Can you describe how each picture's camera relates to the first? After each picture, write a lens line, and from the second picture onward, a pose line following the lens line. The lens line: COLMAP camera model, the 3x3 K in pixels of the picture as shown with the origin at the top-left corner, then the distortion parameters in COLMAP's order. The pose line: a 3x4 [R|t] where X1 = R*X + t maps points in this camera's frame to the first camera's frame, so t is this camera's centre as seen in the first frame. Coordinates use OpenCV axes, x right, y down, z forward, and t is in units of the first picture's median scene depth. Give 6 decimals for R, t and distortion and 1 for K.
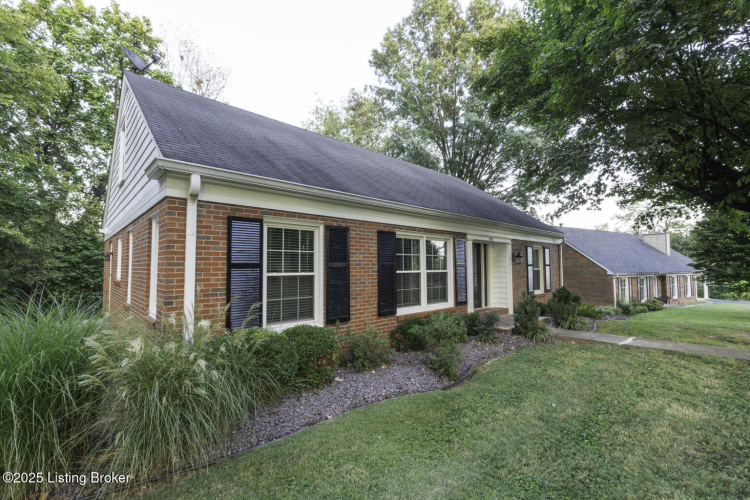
lens RADIAL K [[331.4, 0, 375.1], [0, 331.4, 250.6], [0, 0, 1]] dist [-0.007816, 0.000397]
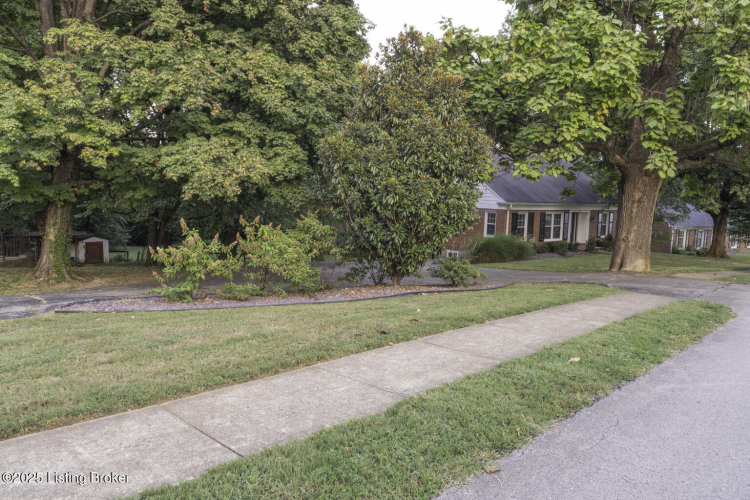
lens RADIAL K [[554.6, 0, 374.8], [0, 554.6, 250.8], [0, 0, 1]] dist [-0.006685, -0.003885]
pose [[0.998948, 0.040444, -0.021622, -1.087407], [-0.036607, 0.987189, 0.155300, -0.351486], [0.027626, -0.154345, 0.987631, -3.199579]]
